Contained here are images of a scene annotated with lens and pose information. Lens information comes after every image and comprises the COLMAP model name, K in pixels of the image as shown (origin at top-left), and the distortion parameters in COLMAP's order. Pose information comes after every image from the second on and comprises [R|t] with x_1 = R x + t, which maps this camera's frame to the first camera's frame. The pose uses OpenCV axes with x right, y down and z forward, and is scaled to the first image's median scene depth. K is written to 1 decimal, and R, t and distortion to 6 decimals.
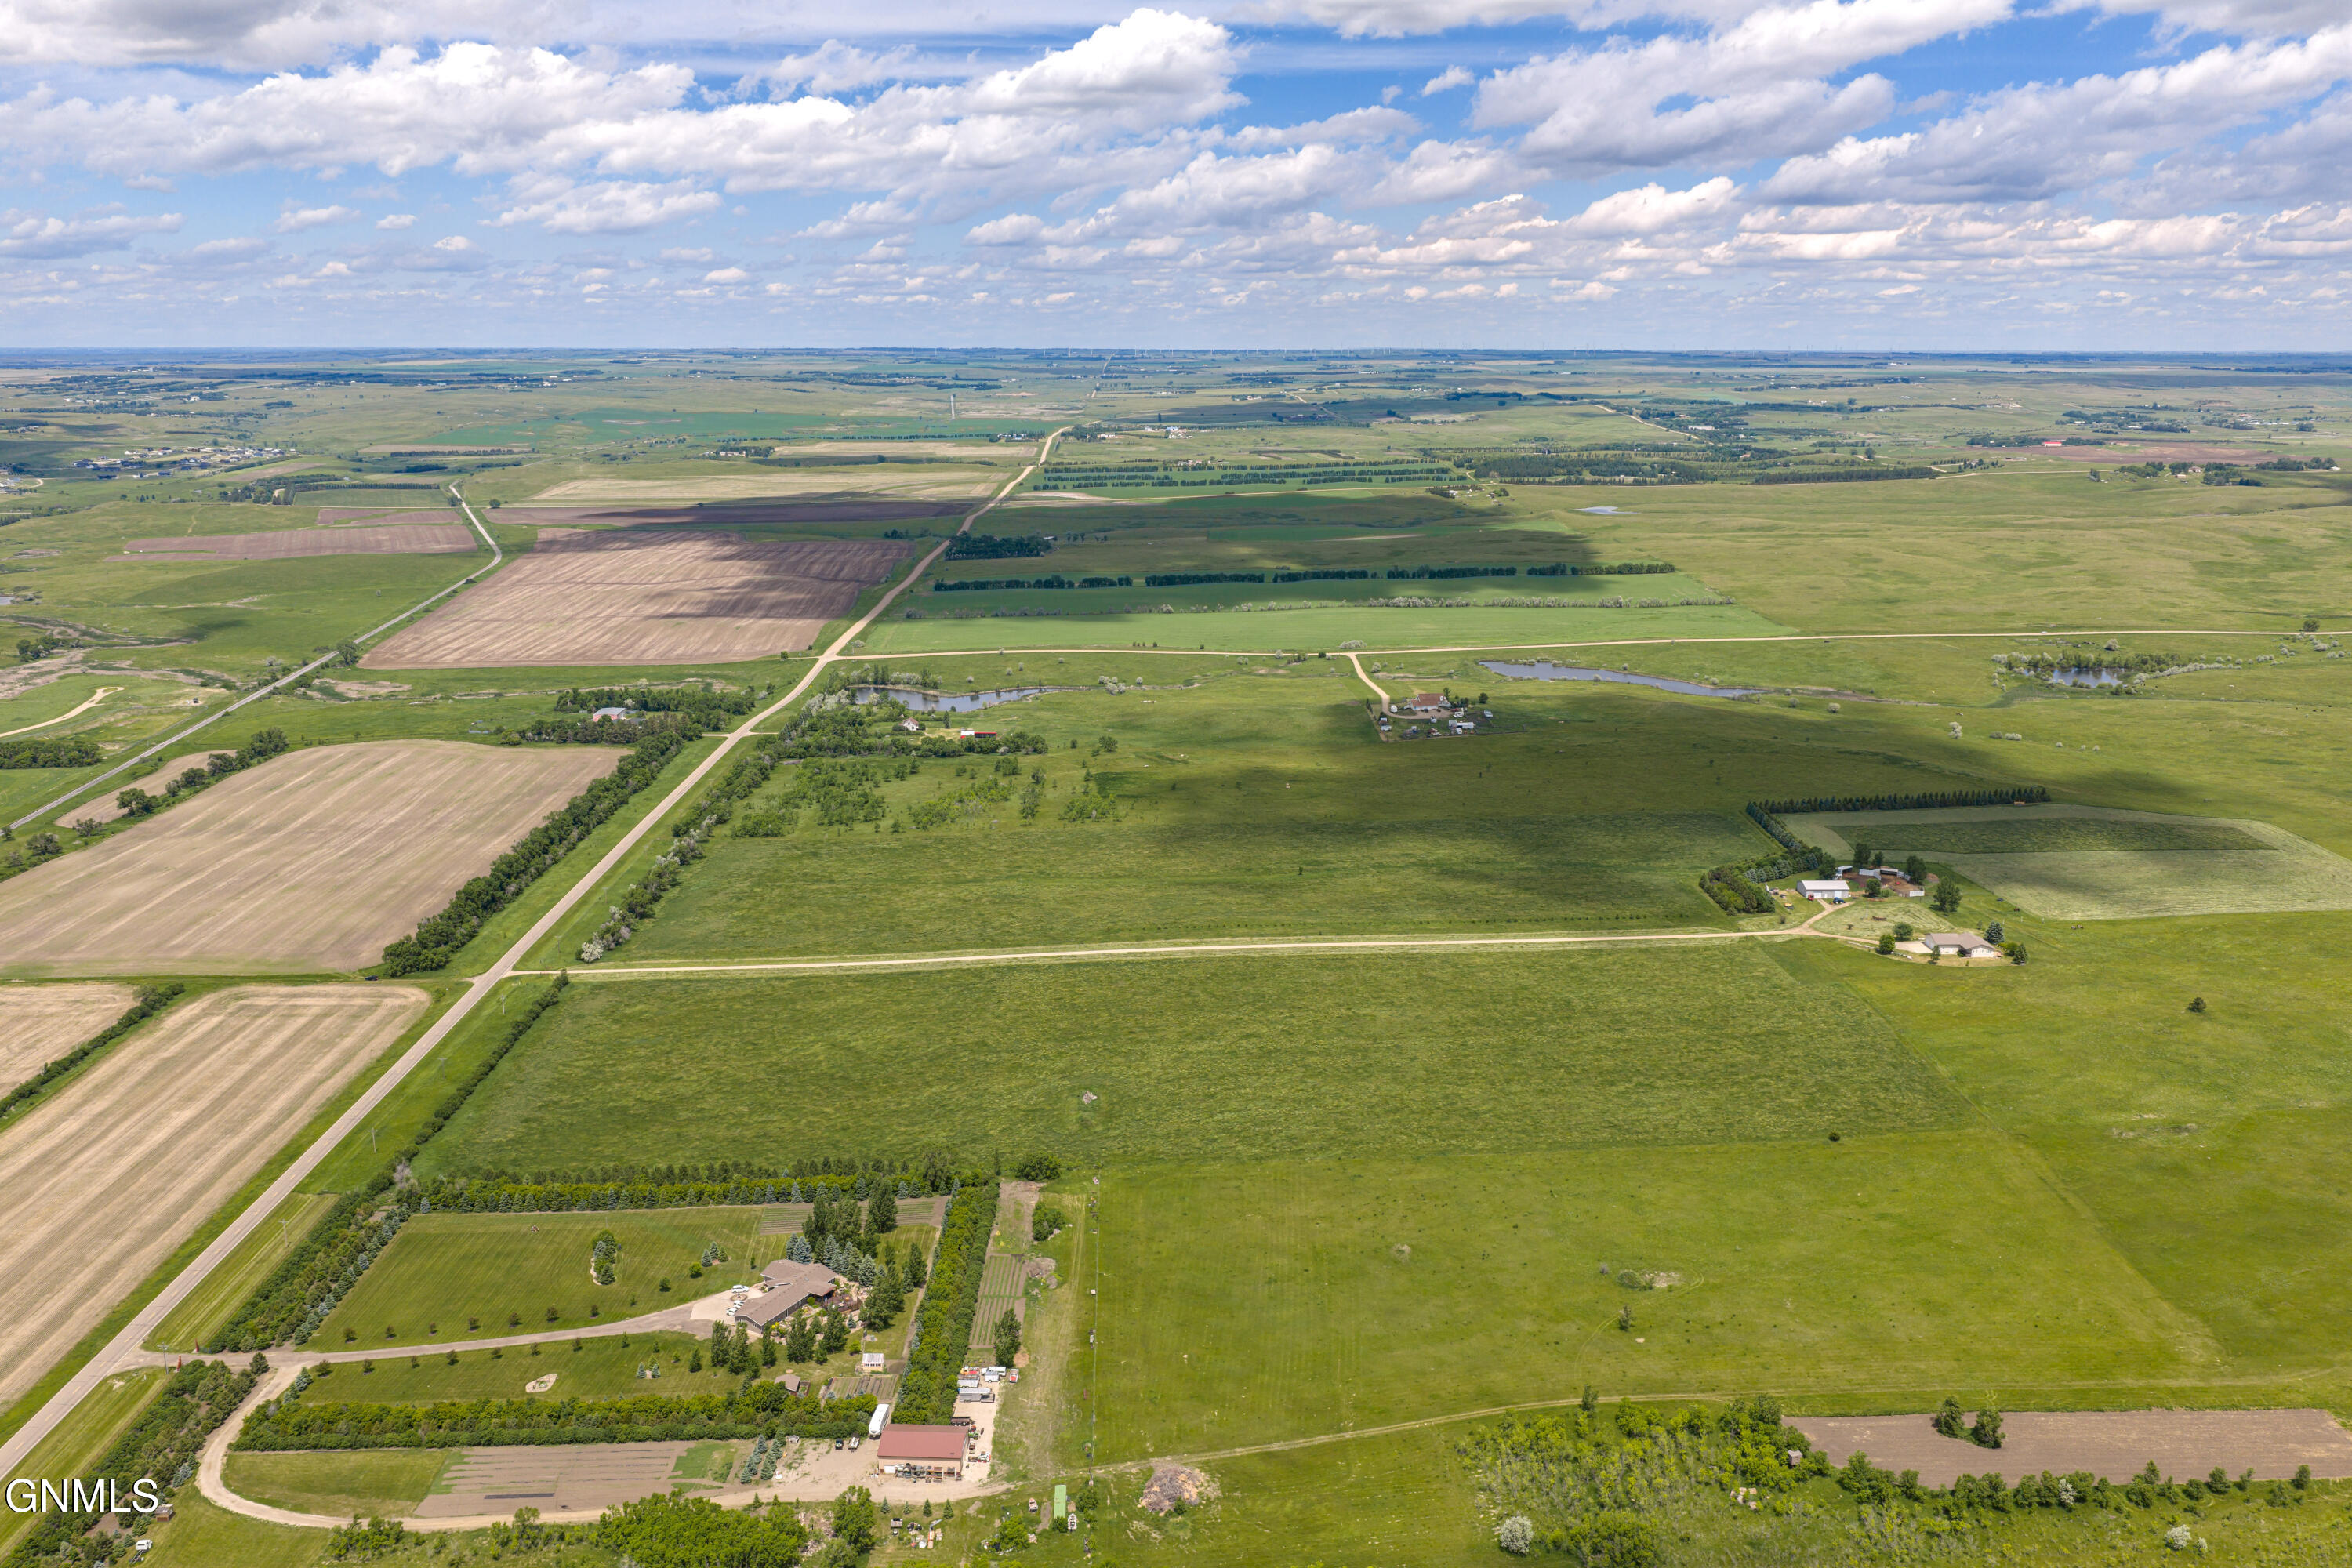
lens RADIAL K [[1935.6, 0, 1217.1], [0, 1935.6, 745.9], [0, 0, 1]] dist [0.017659, -0.020774]
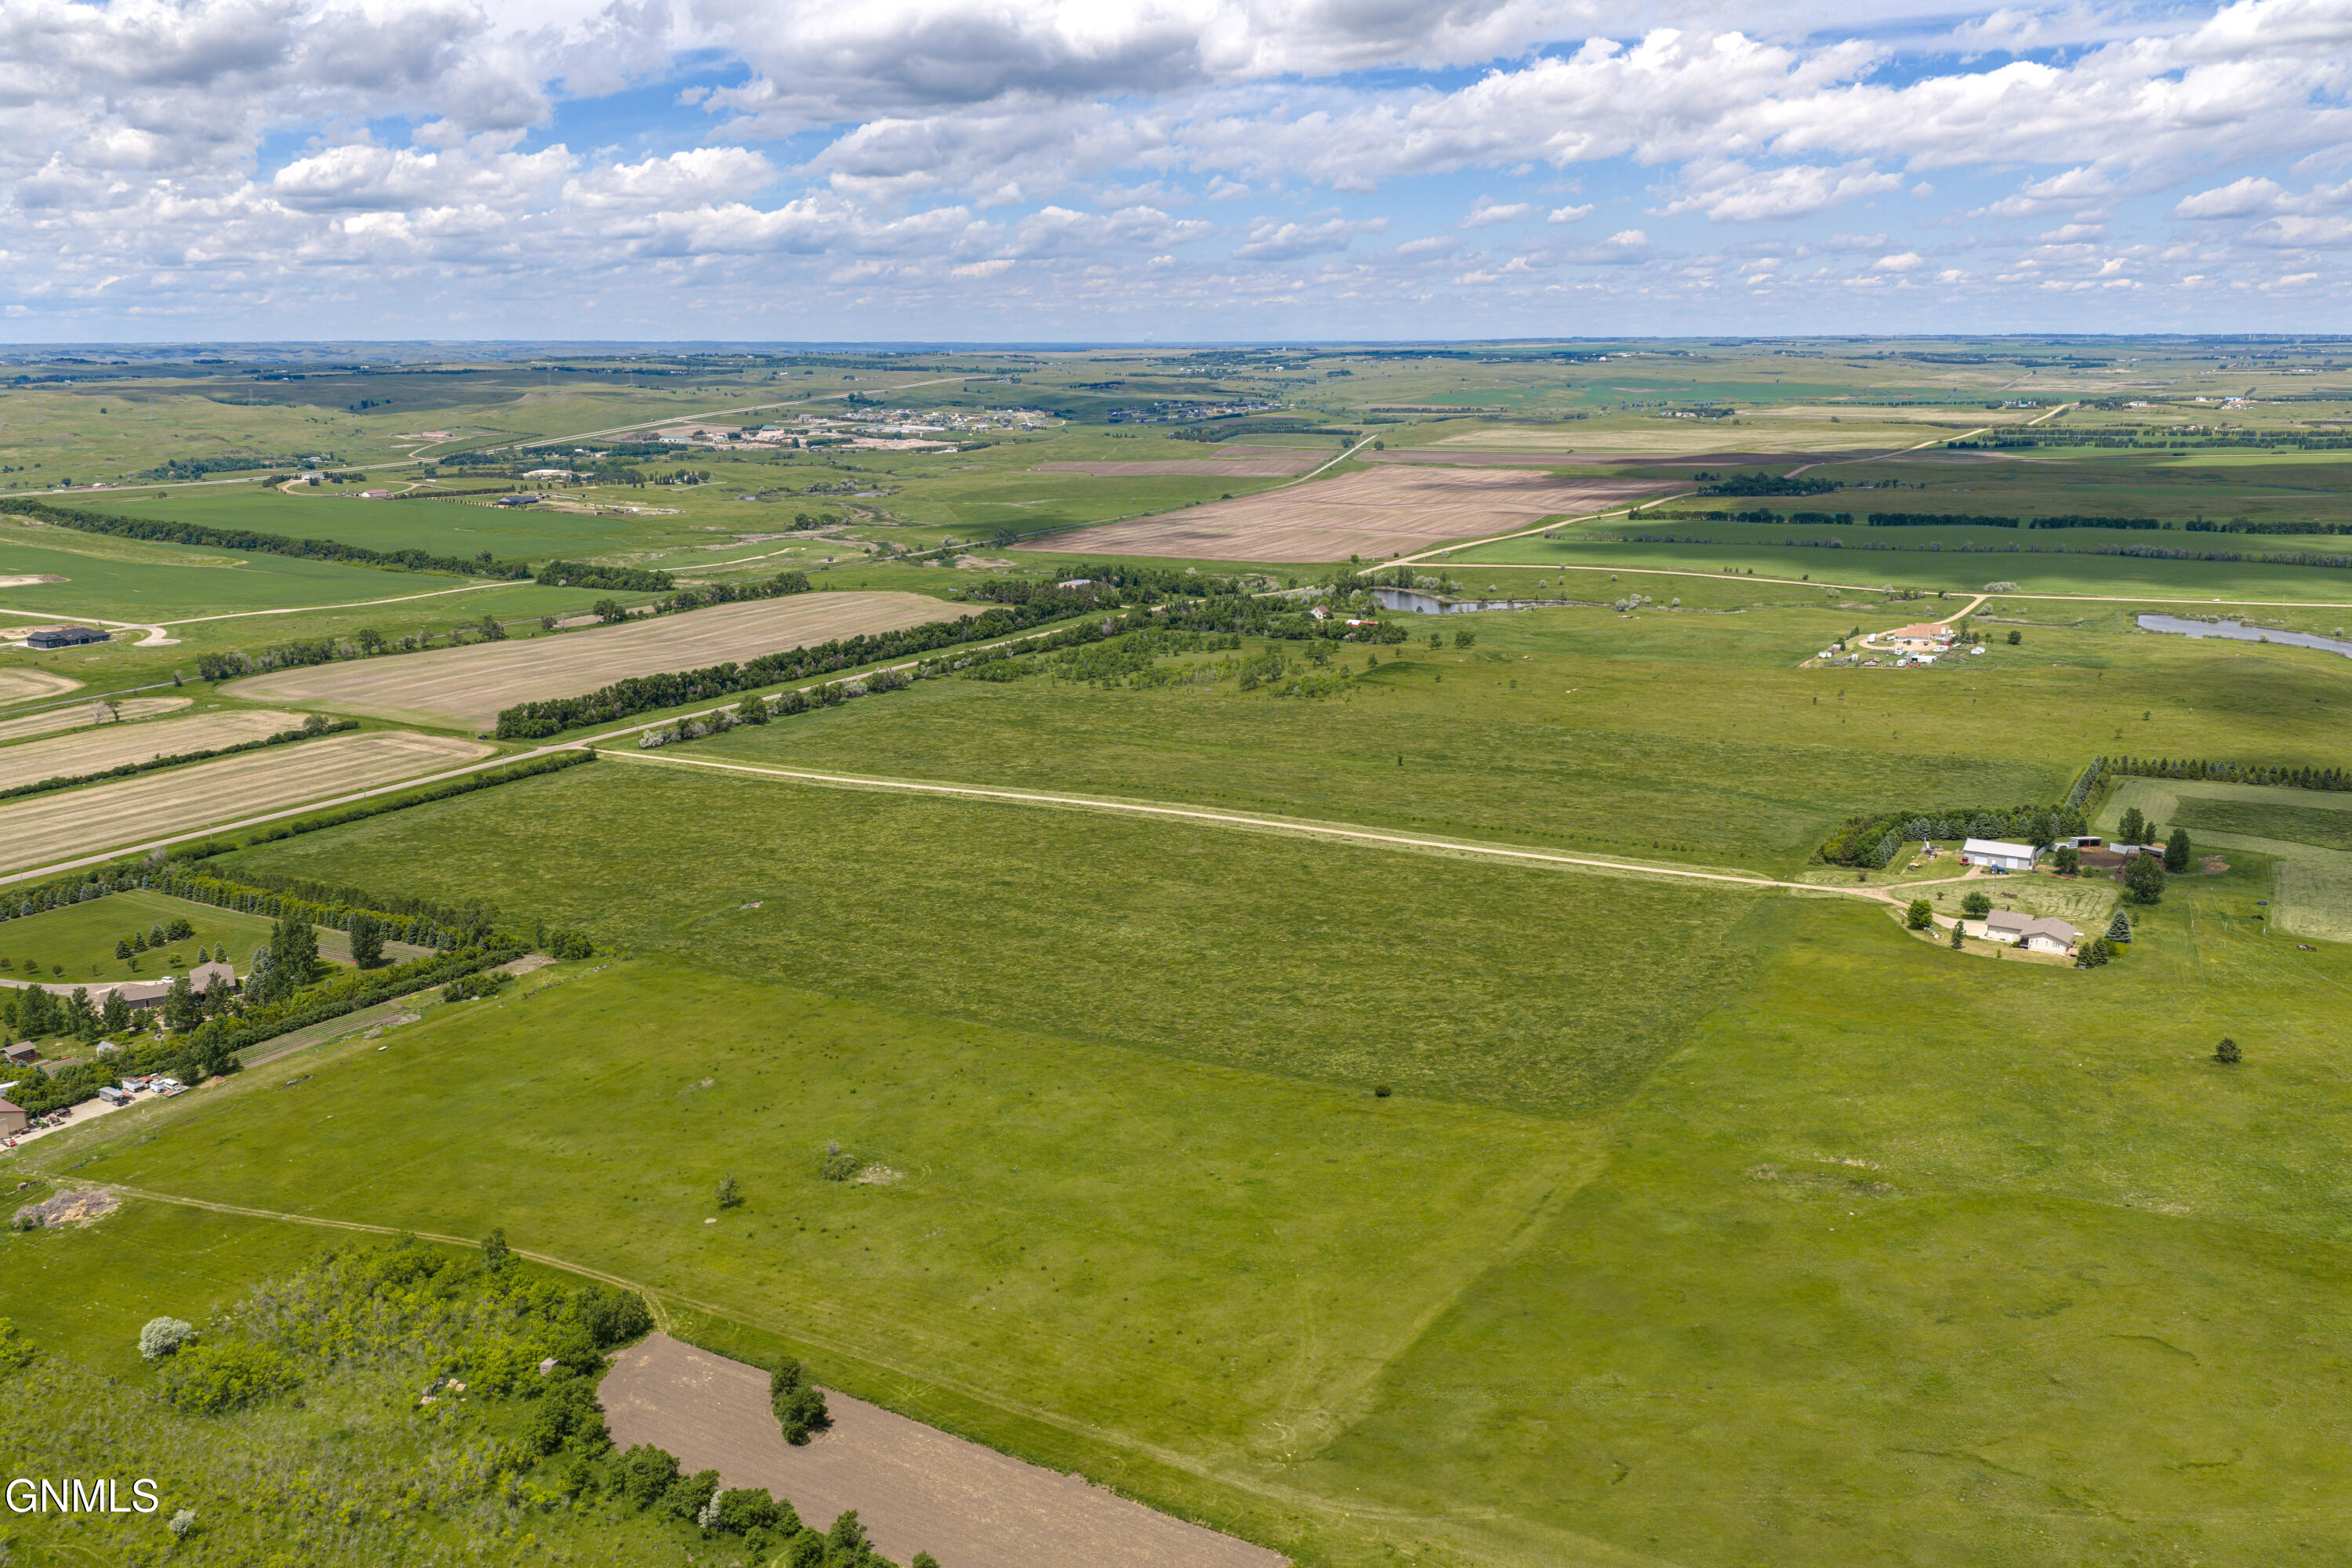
lens RADIAL K [[1935.6, 0, 1217.7], [0, 1935.6, 898.1], [0, 0, 1]] dist [0.017659, -0.020774]
pose [[0.843826, 0.146160, -0.516328, 0.468085], [-0.105912, 0.988627, 0.106765, 0.047920], [0.526060, -0.035405, 0.849710, 0.282814]]
